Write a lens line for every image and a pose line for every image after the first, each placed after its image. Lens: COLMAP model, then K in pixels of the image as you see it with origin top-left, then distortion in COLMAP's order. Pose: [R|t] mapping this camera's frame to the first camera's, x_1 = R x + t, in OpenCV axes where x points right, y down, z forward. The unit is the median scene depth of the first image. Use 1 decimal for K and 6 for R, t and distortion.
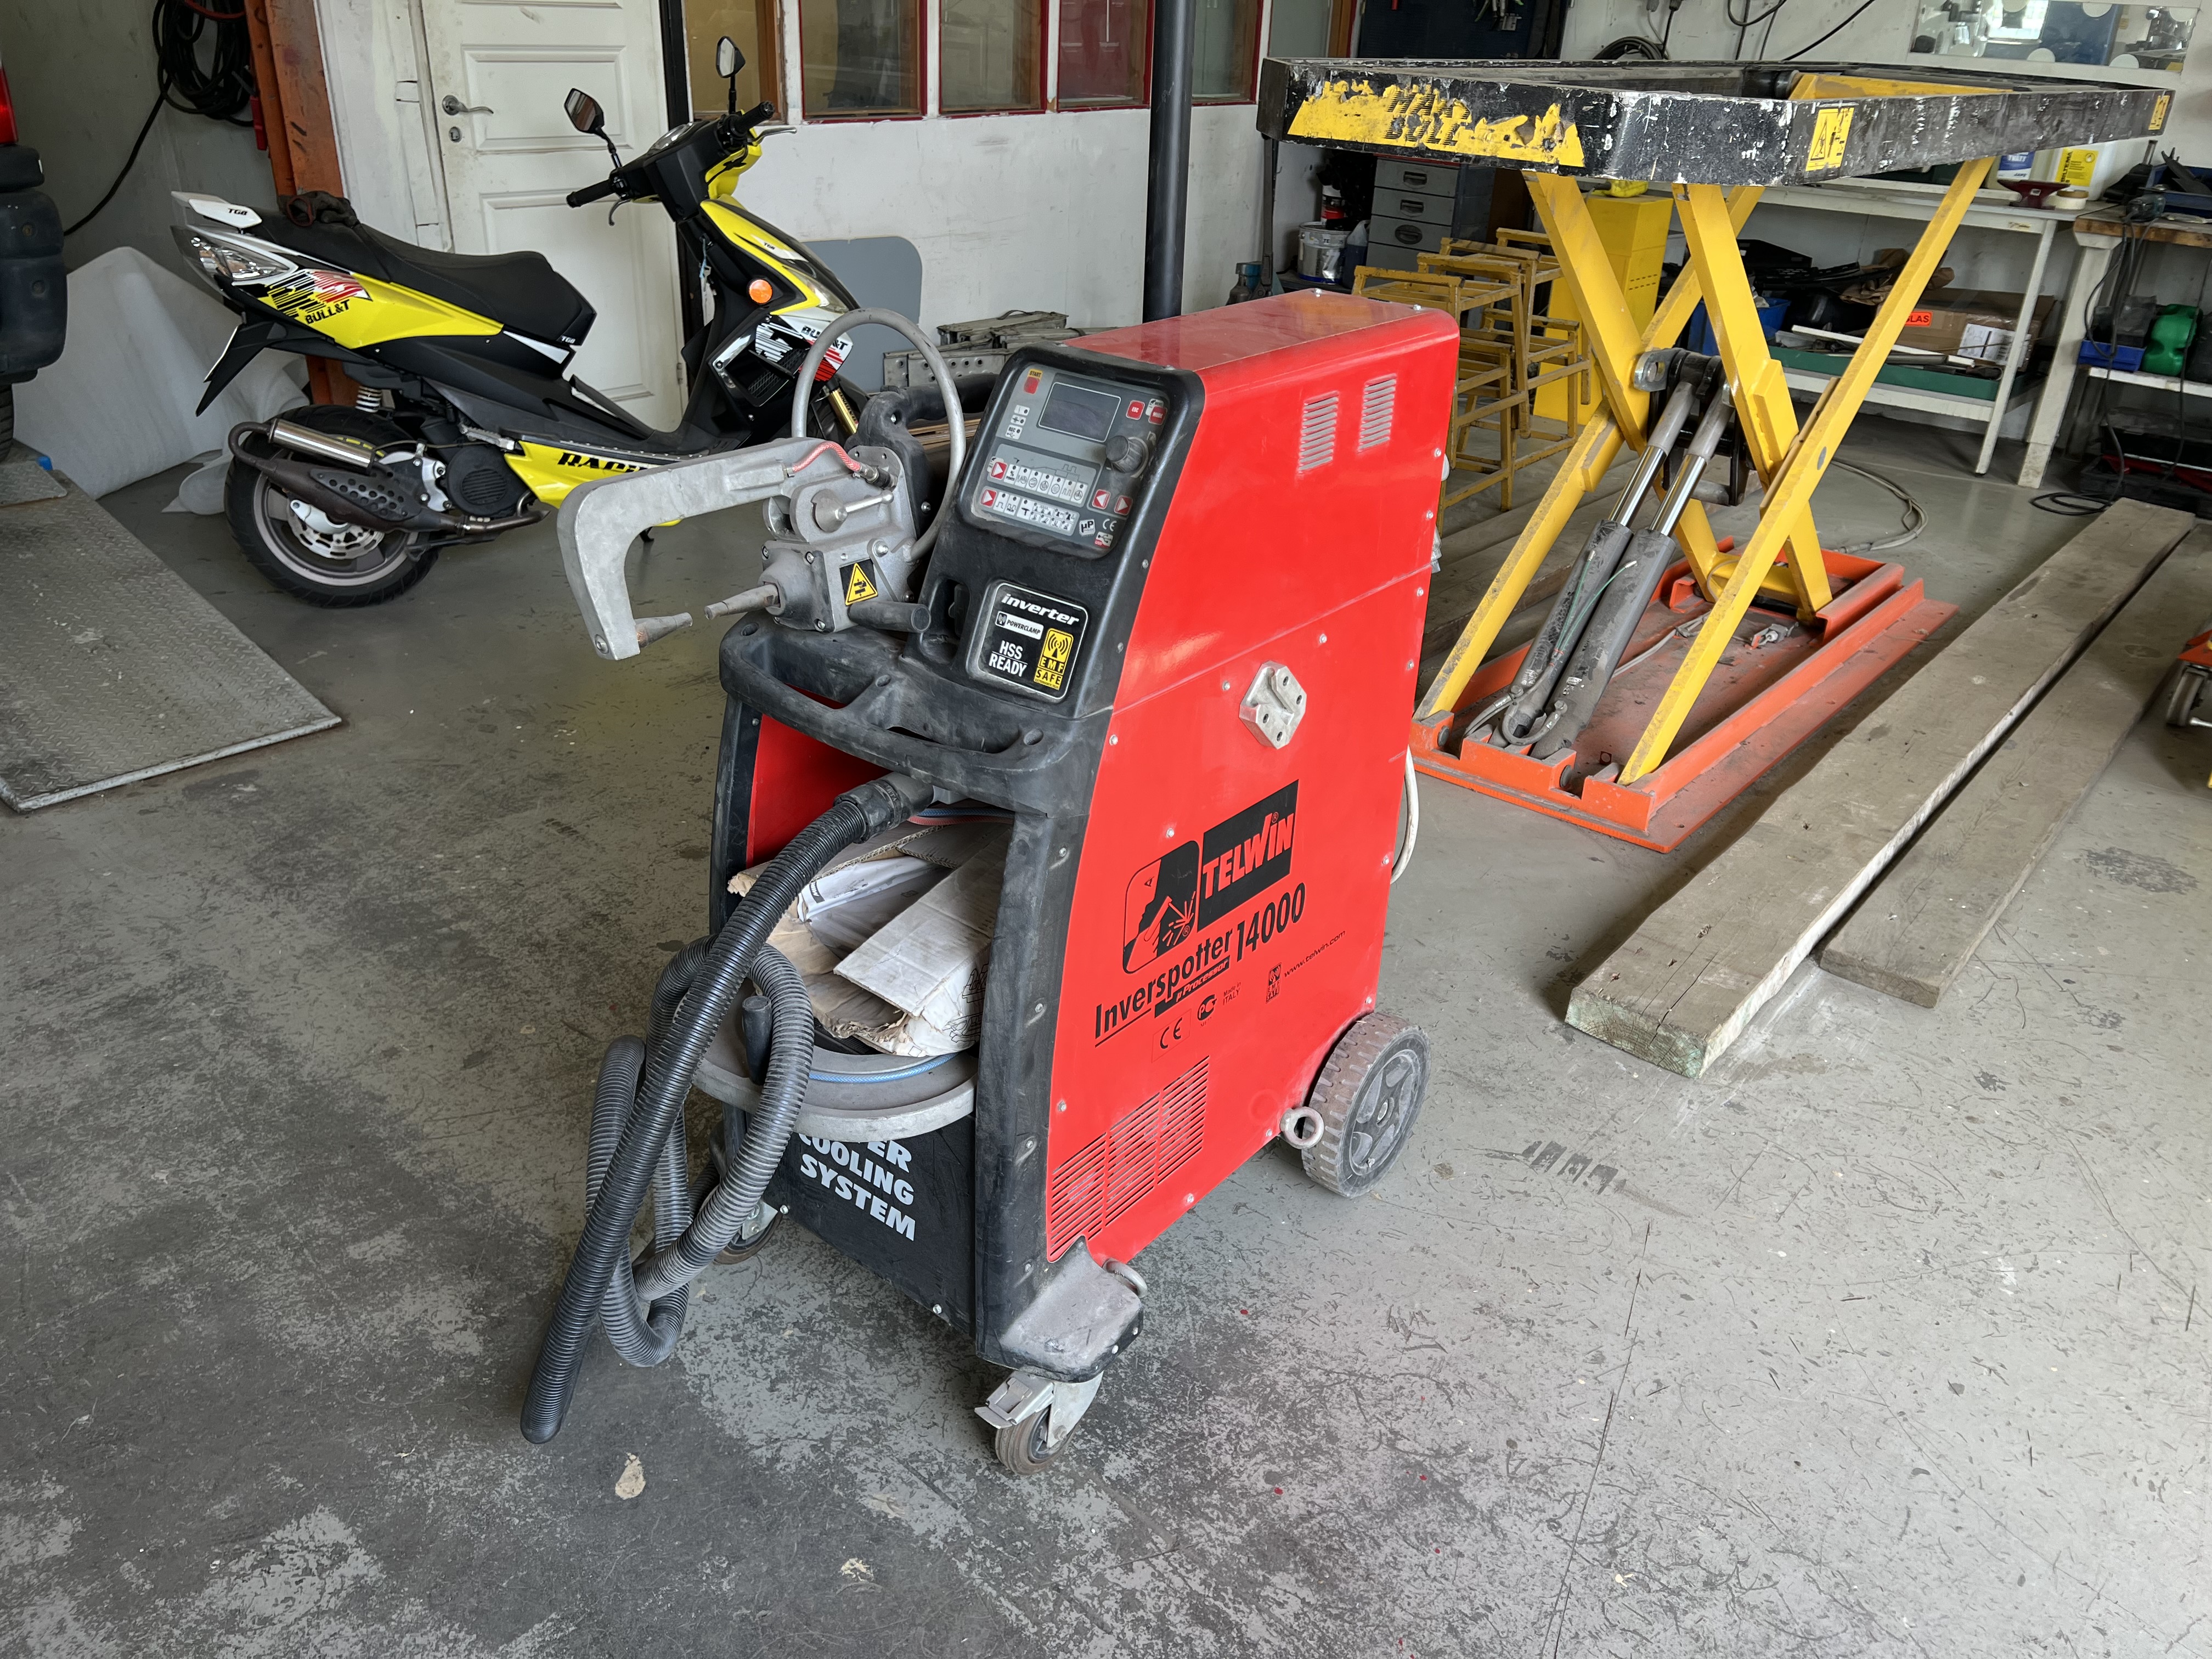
lens RADIAL K [[1656.3, 0, 1101.4], [0, 1656.3, 822.6], [0, 0, 1]] dist [0.058512, -0.069236]
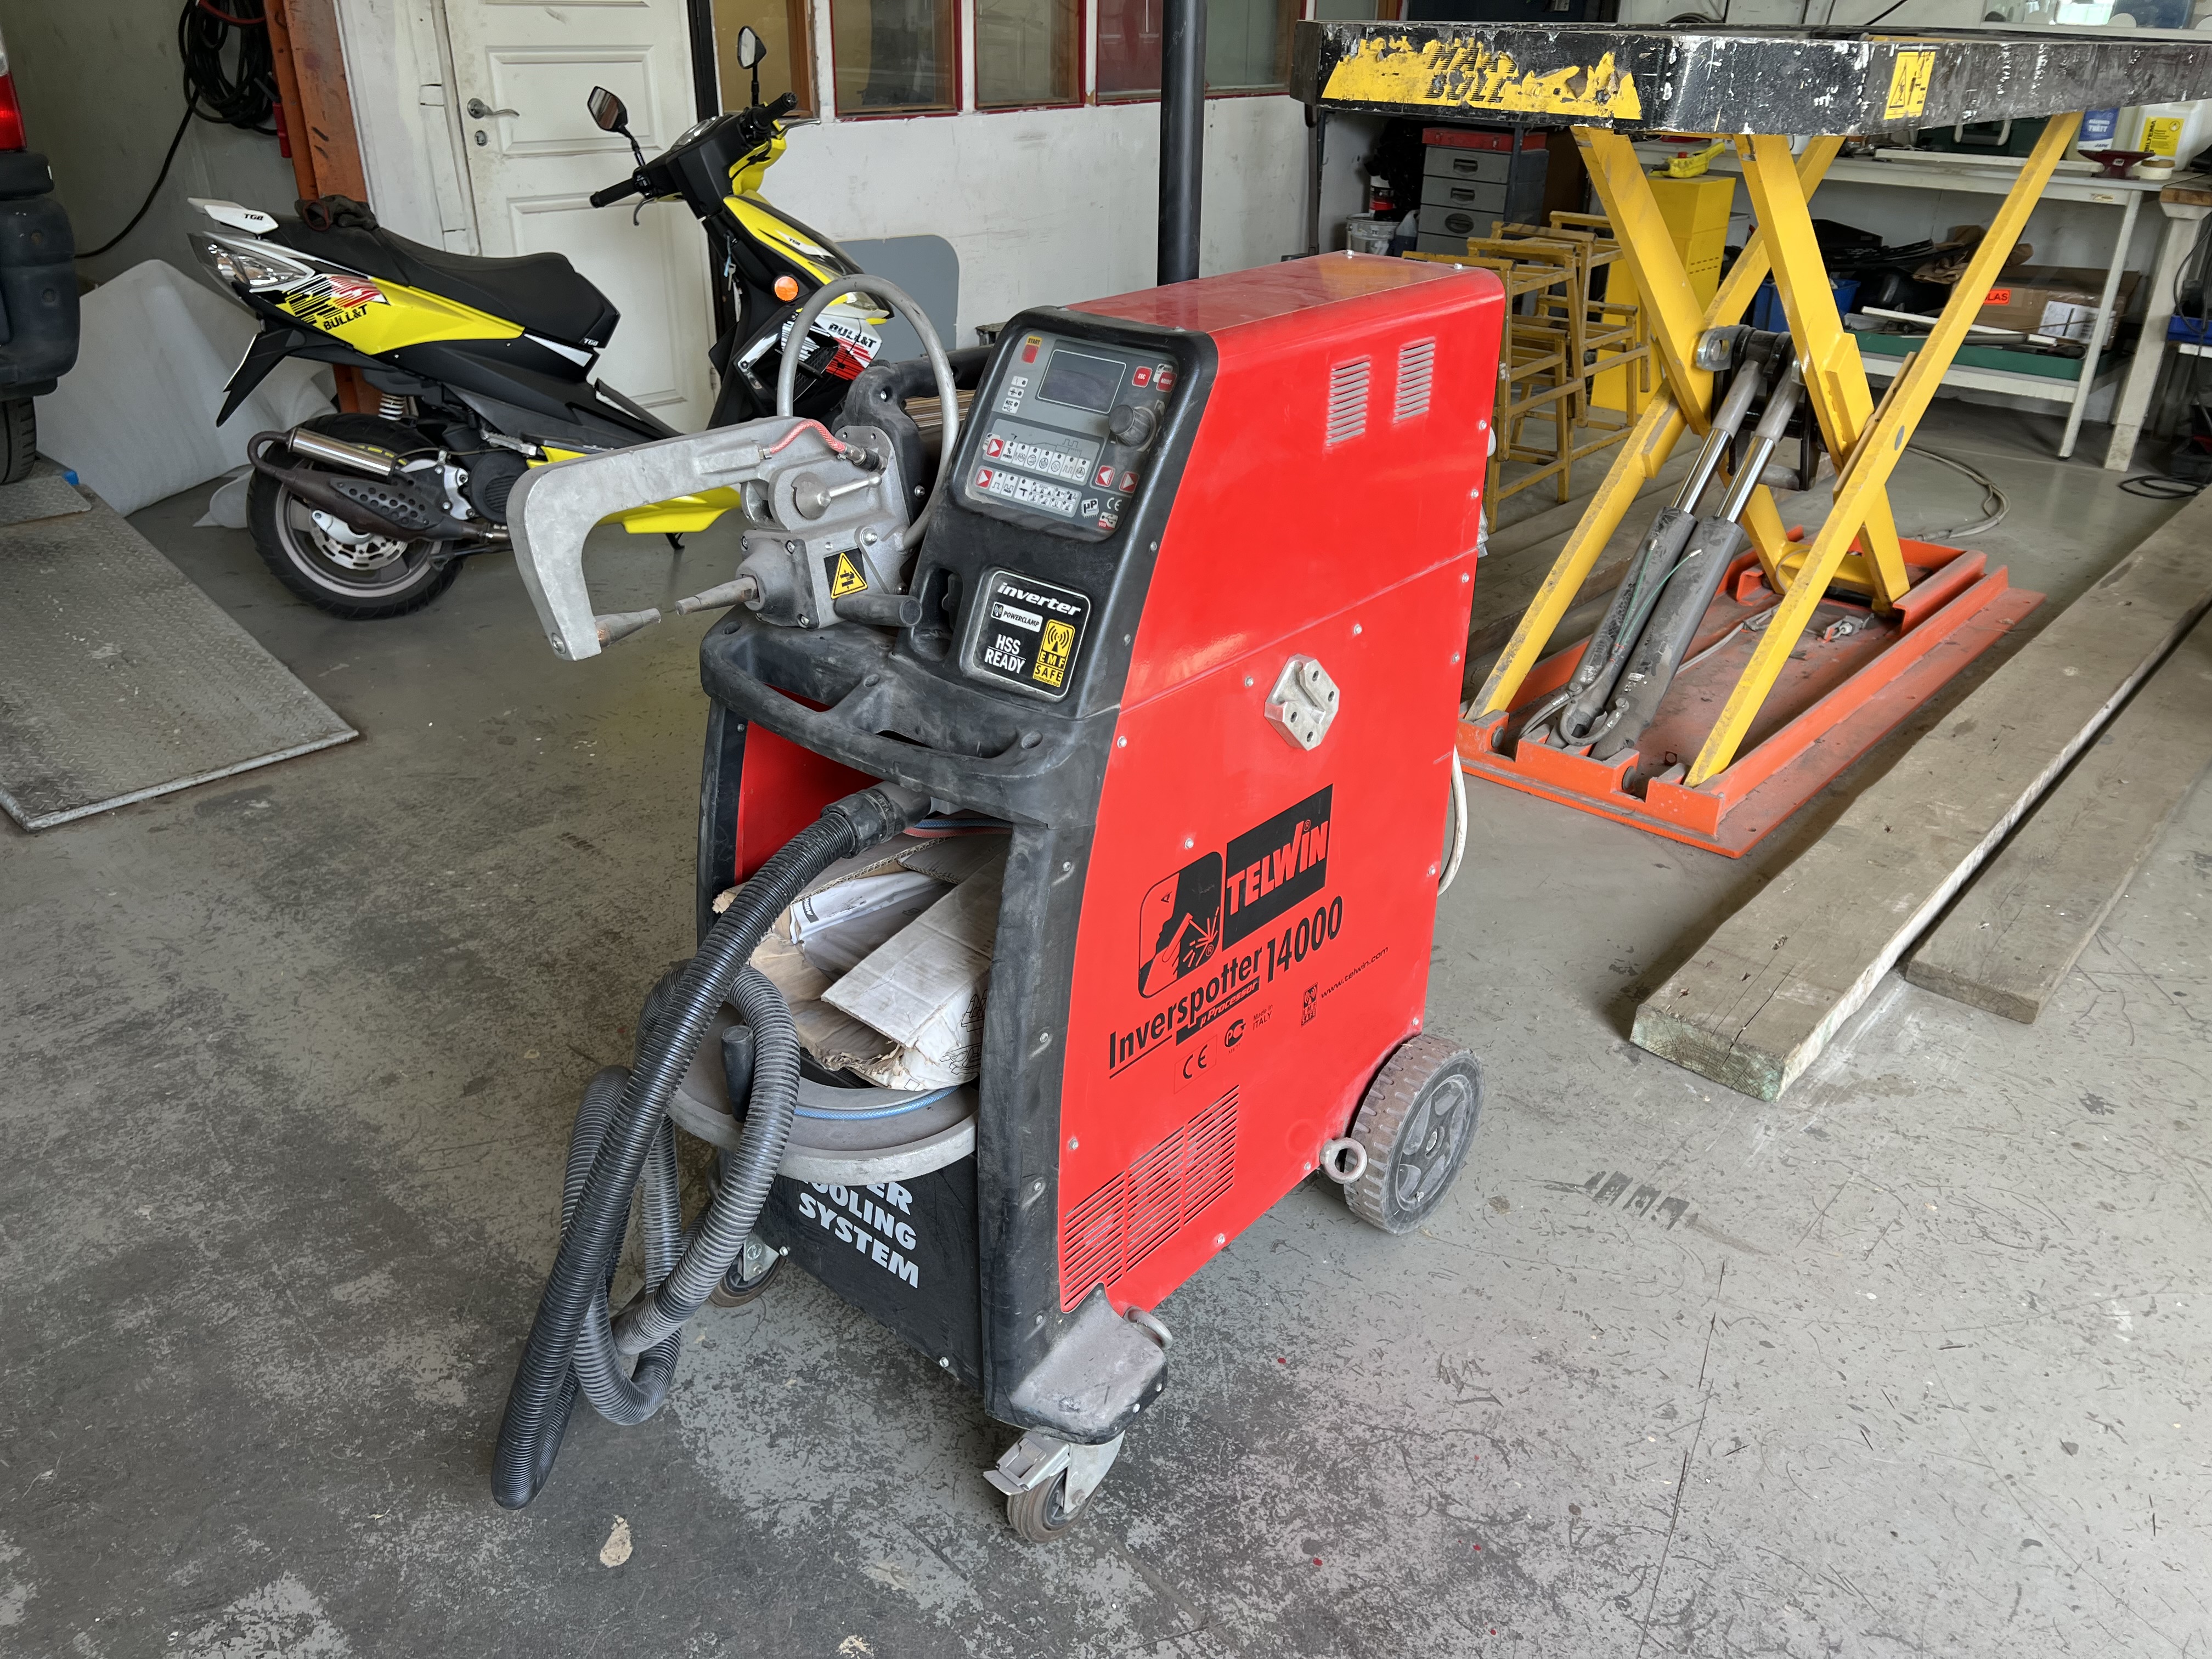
lens RADIAL K [[1657.1, 0, 1097.8], [0, 1657.1, 826.9], [0, 0, 1]] dist [0.050985, -0.056607]
pose [[0.999280, -0.009293, -0.036780, 0.023310], [0.009215, 0.999955, -0.002265, -0.001360], [0.036800, 0.001925, 0.999321, 0.081107]]
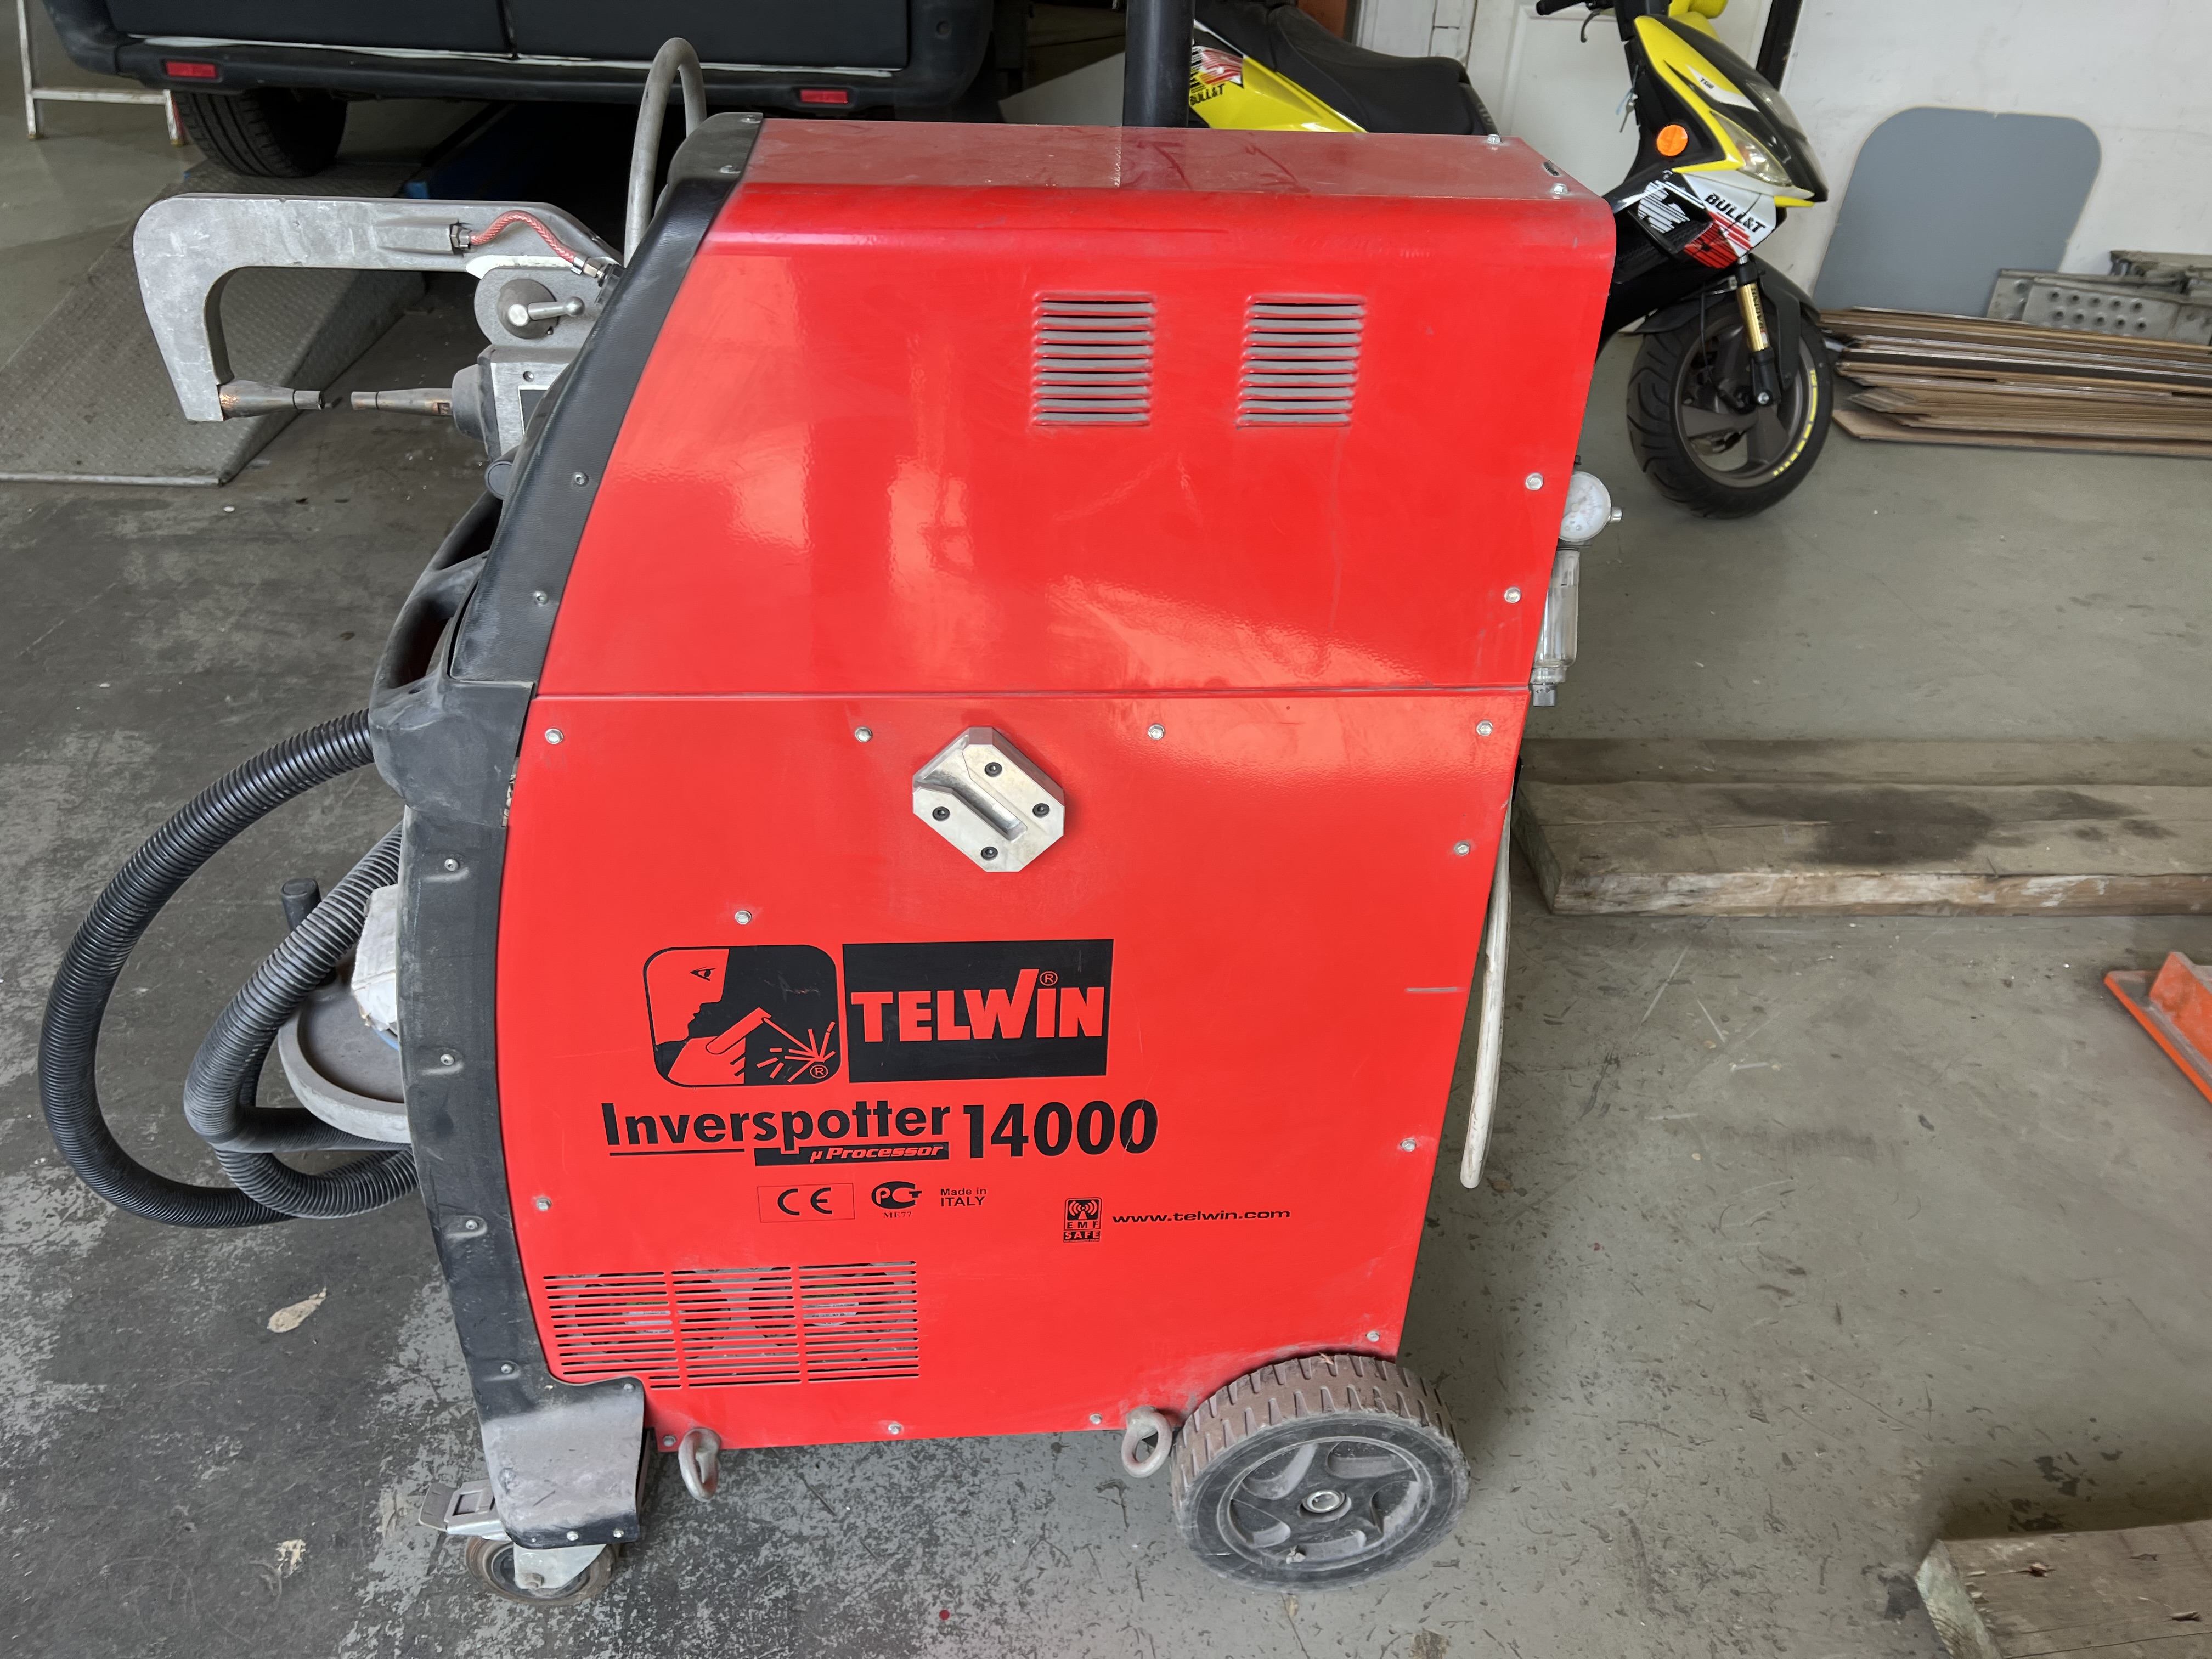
lens RADIAL K [[1657.1, 0, 1097.8], [0, 1657.1, 826.9], [0, 0, 1]] dist [0.050985, -0.056607]
pose [[0.695495, 0.387971, -0.604786, 0.483153], [-0.342172, 0.918963, 0.196025, -0.188107], [0.631827, 0.070606, 0.771887, 0.550328]]
